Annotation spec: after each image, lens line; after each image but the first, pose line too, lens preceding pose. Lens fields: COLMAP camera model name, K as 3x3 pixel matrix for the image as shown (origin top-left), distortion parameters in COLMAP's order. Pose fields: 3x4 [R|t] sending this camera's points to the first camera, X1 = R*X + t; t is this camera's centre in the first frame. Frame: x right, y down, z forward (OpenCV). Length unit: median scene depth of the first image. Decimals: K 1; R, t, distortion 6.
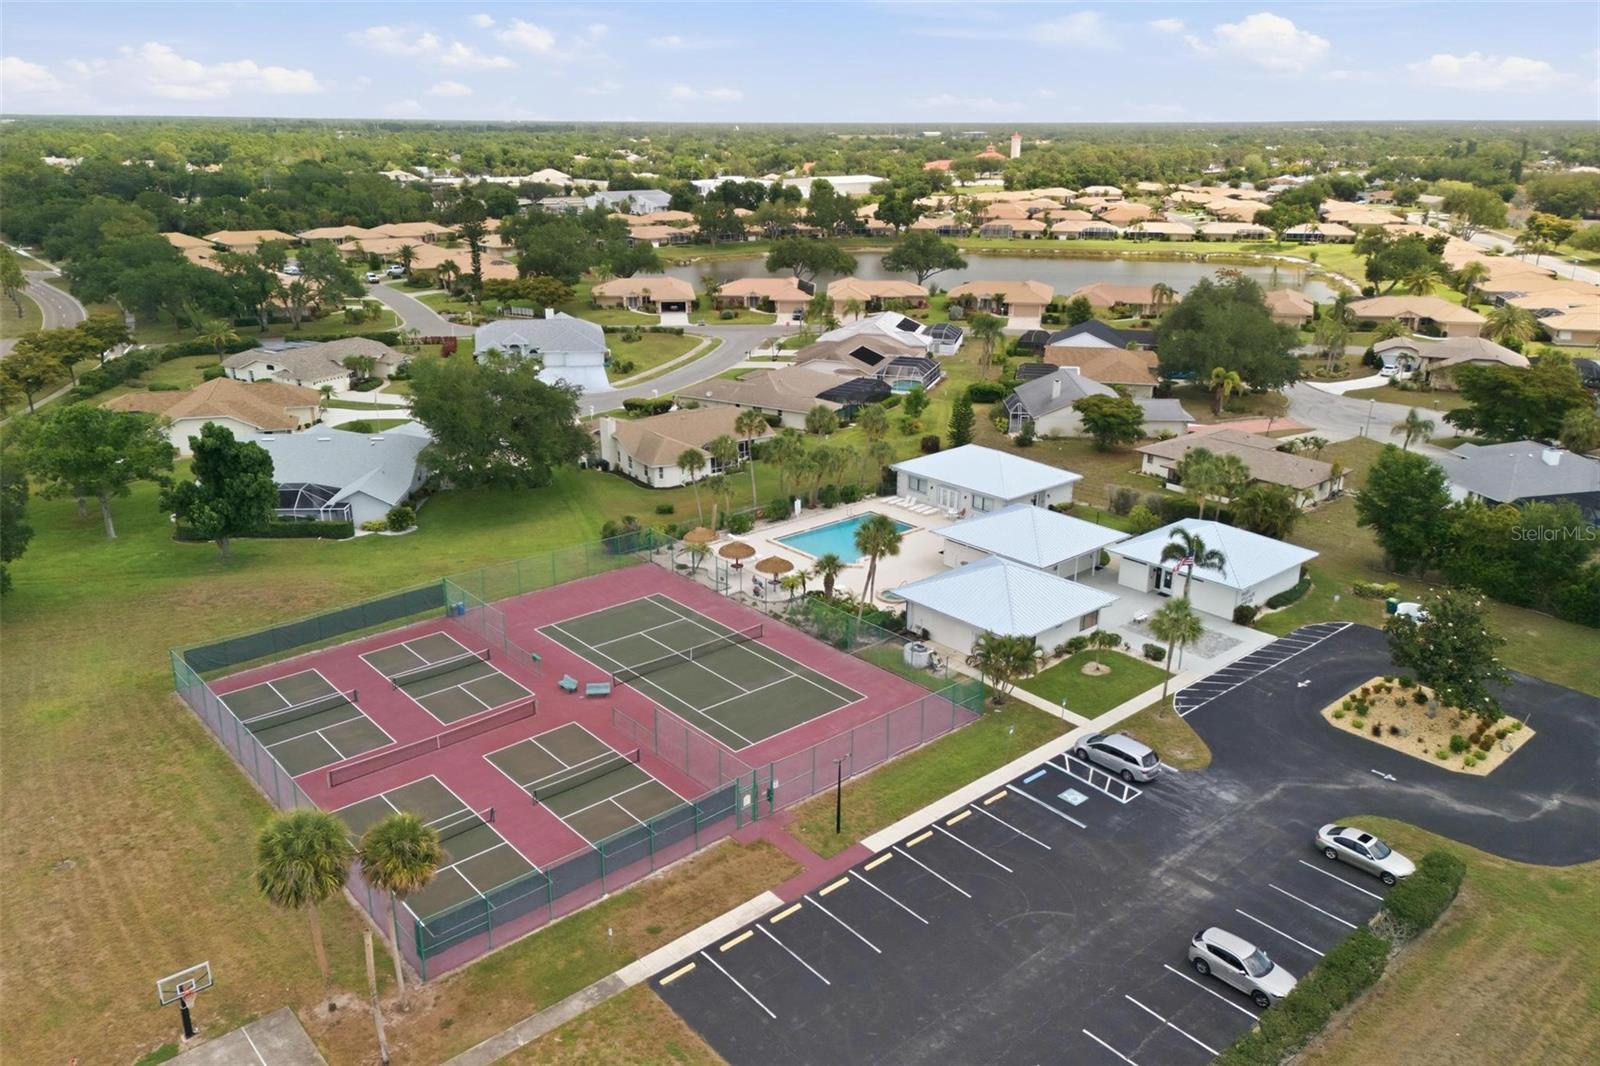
lens RADIAL K [[1168.3, 0, 800.0], [0, 1168.3, 533.0], [0, 0, 1]] dist [0.087466, -0.089873]
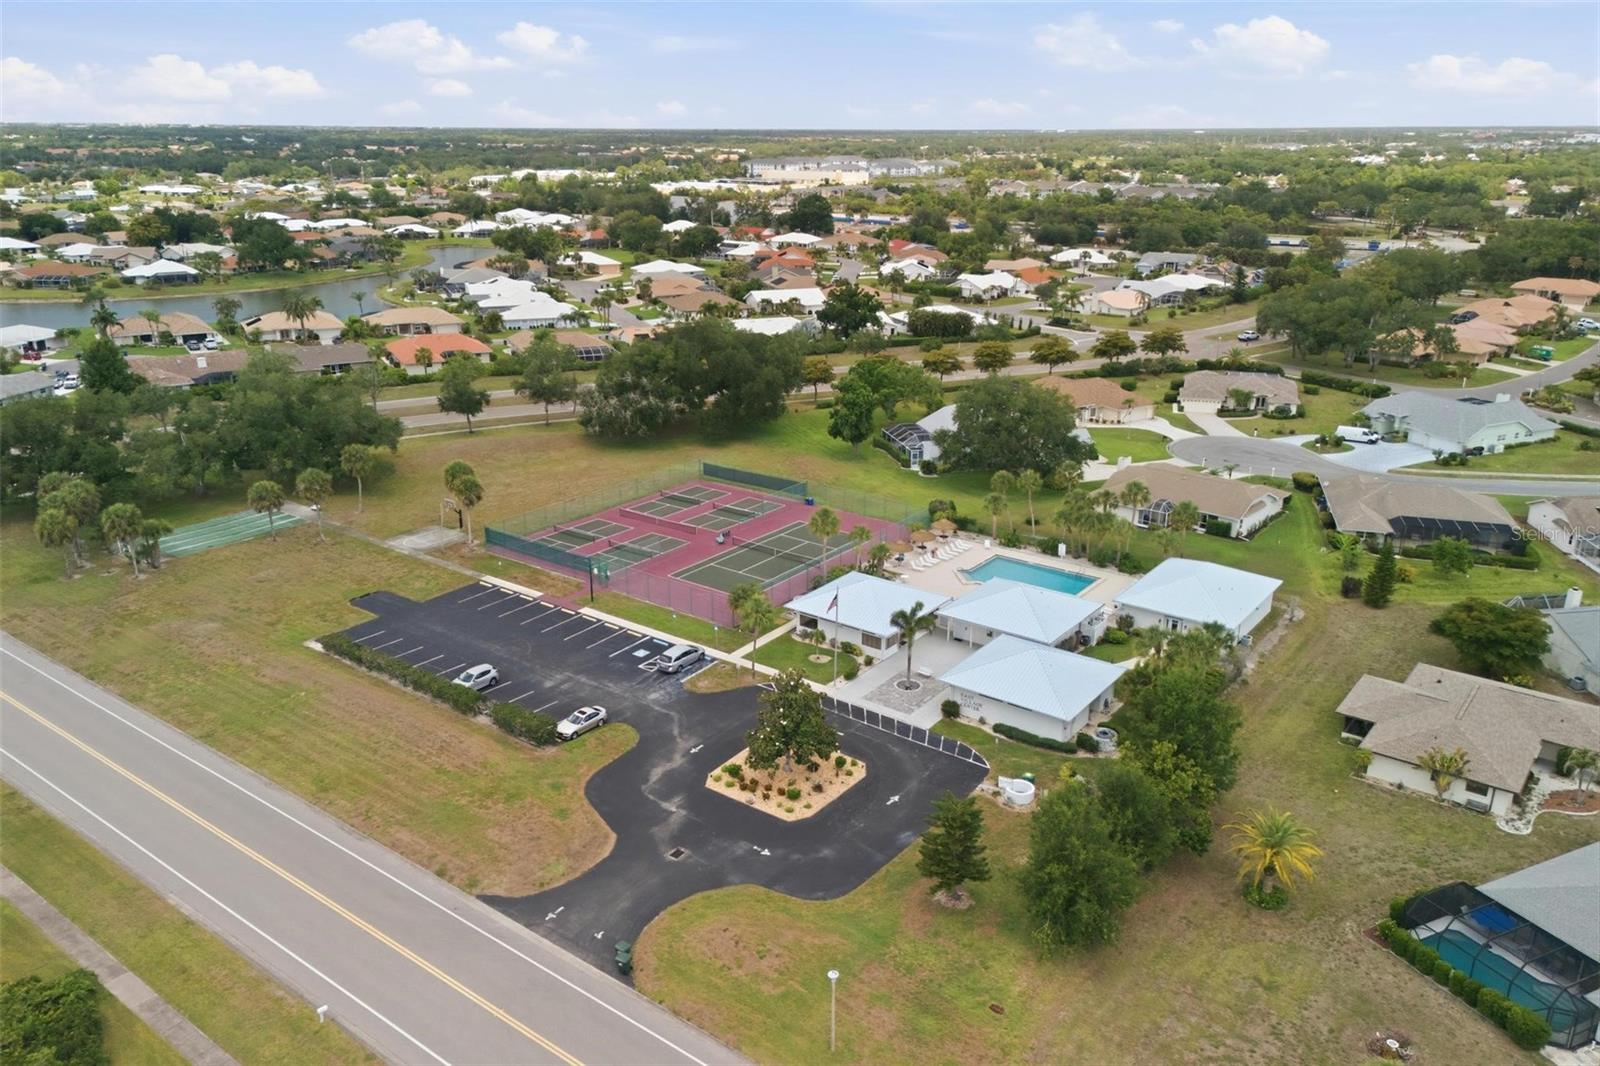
lens RADIAL K [[1168.3, 0, 800.0], [0, 1168.3, 533.0], [0, 0, 1]] dist [0.087466, -0.089873]
pose [[0.211736, 0.314730, -0.925264, 1.012732], [-0.330825, 0.913921, 0.235166, -0.225231], [0.919632, 0.256307, 0.297630, 0.394099]]
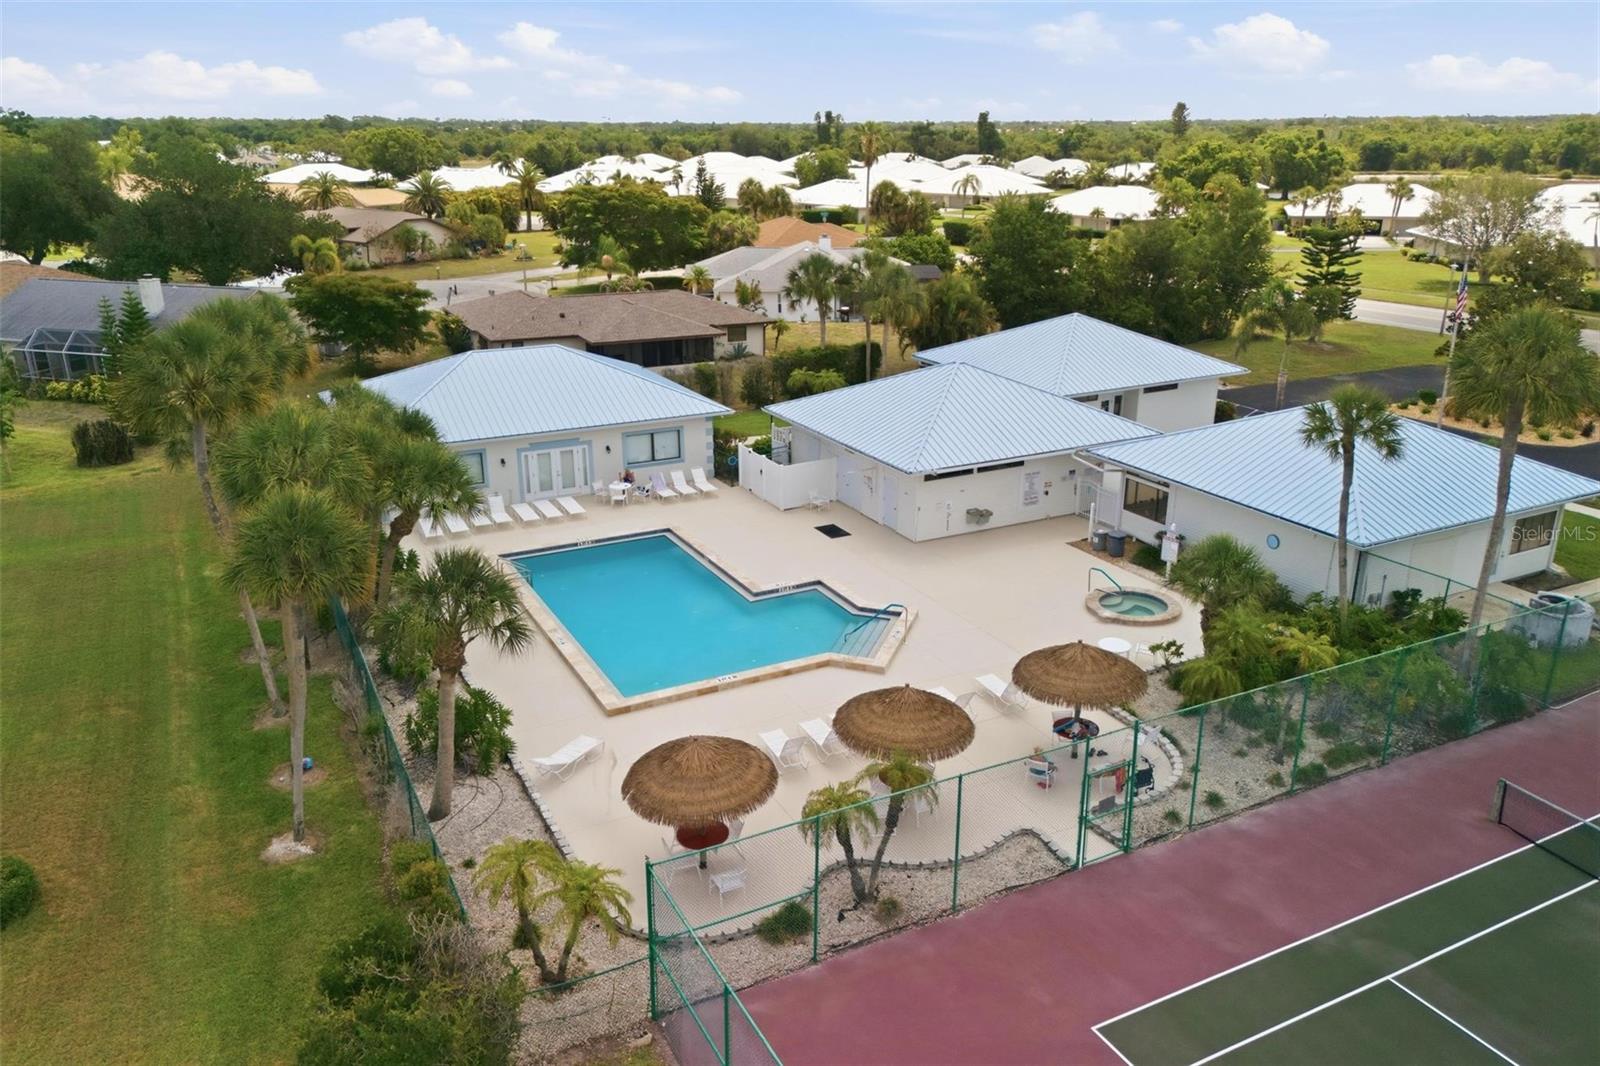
lens RADIAL K [[1168.3, 0, 800.0], [0, 1168.3, 533.0], [0, 0, 1]] dist [0.087466, -0.089873]
pose [[0.236051, -0.319613, 0.917675, -0.250525], [0.319727, 0.917326, 0.237249, -0.082150], [-0.917635, 0.237403, 0.318724, 0.799166]]
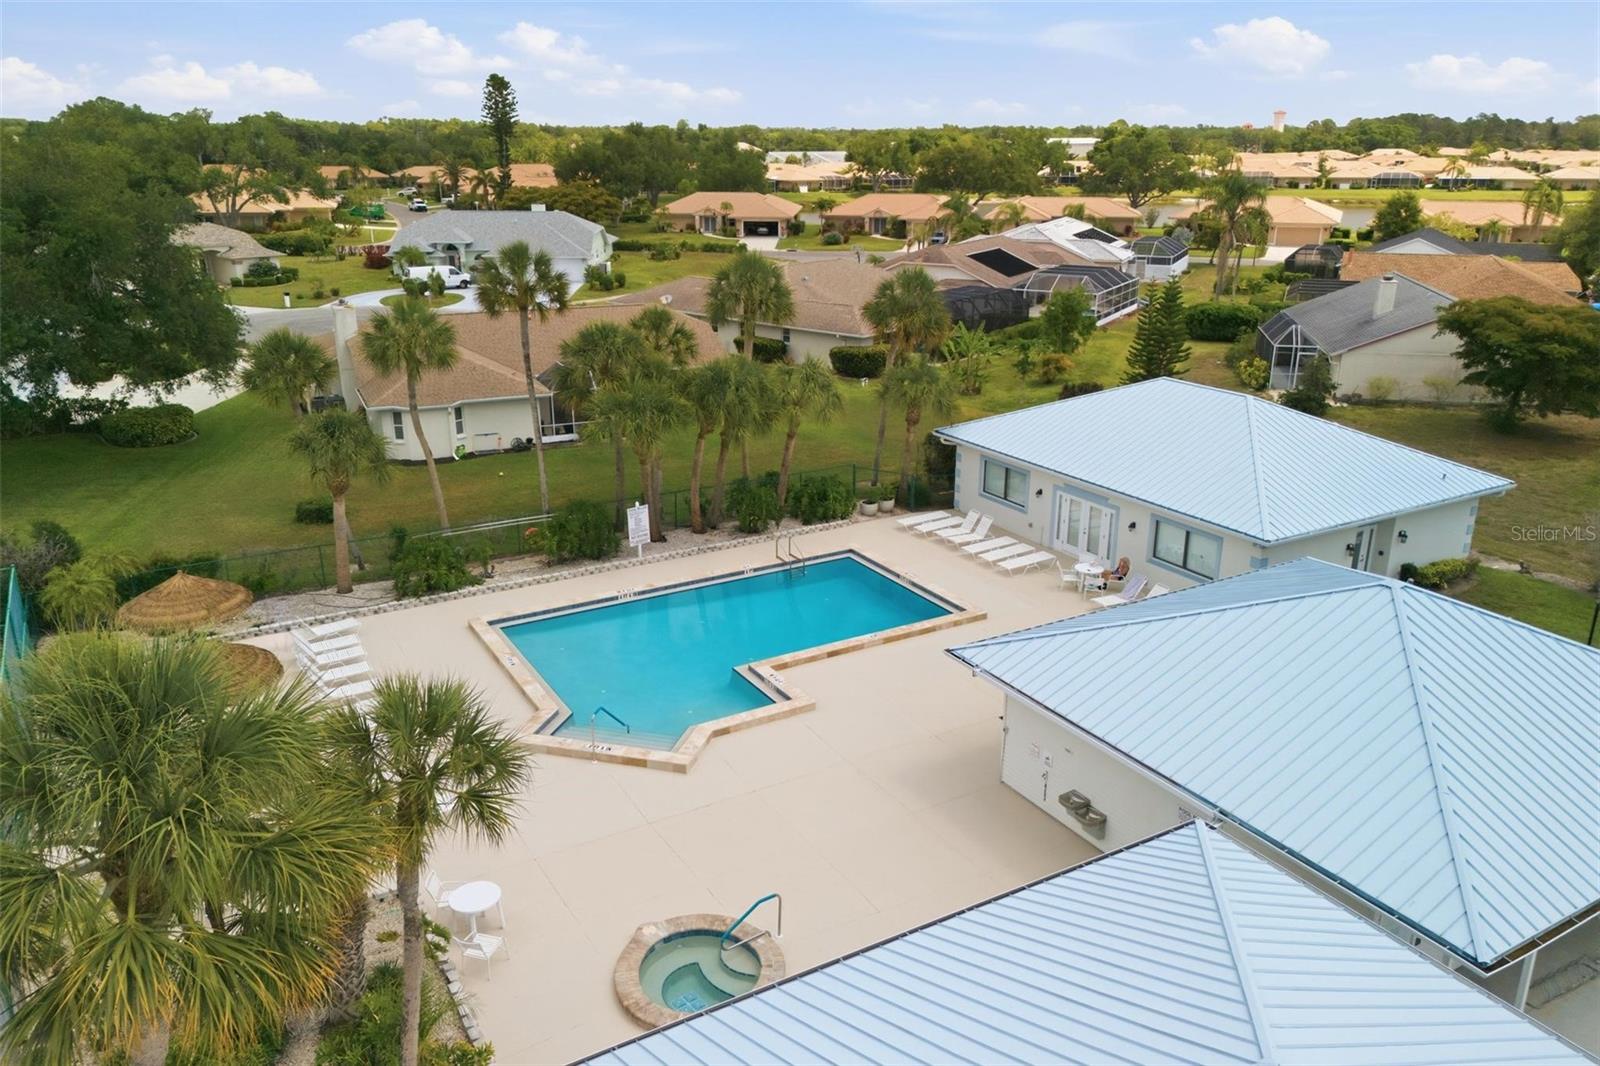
lens RADIAL K [[1168.3, 0, 800.0], [0, 1168.3, 533.0], [0, 0, 1]] dist [0.087466, -0.089873]
pose [[0.981623, 0.058034, -0.181792, 0.109087], [-0.059531, 0.998223, -0.002785, -0.021779], [0.181307, 0.013556, 0.983333, 0.649785]]
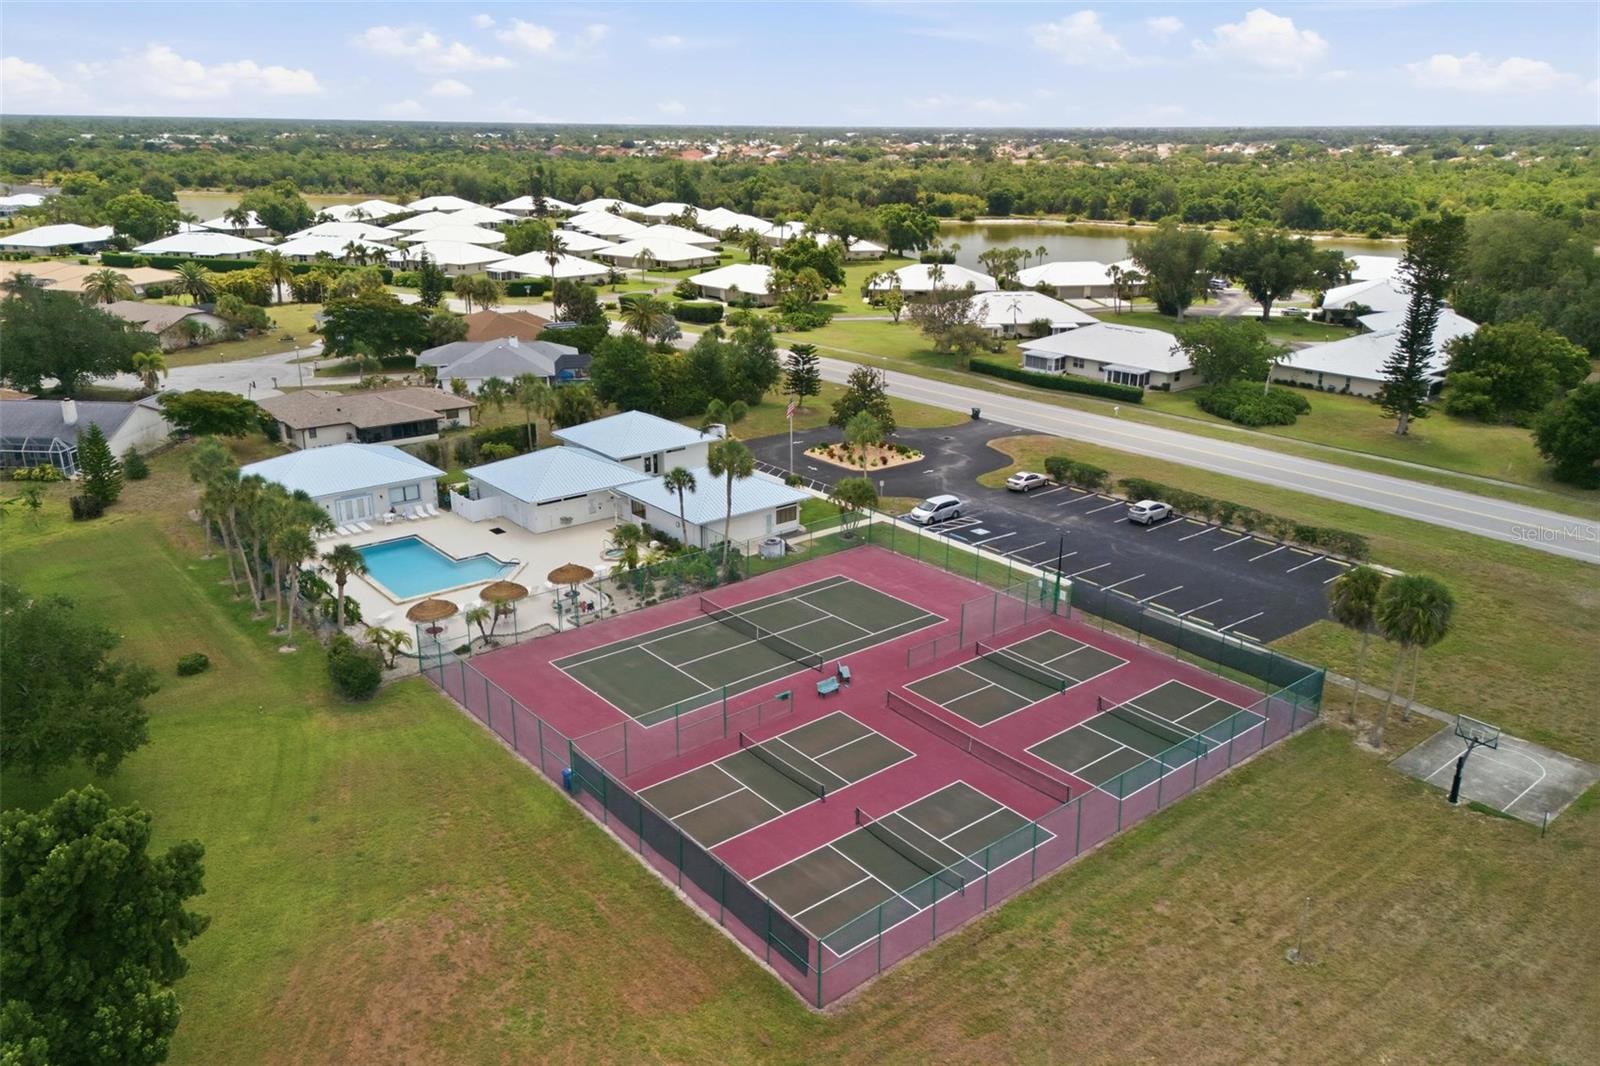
lens RADIAL K [[1165.6, 0, 800.0], [0, 1165.6, 533.0], [0, 0, 1]] dist [0.114661, -0.196471]
pose [[0.025219, -0.328044, 0.944326, -0.681160], [0.318622, 0.898000, 0.303441, -0.171924], [-0.947546, 0.293230, 0.127169, 0.600042]]
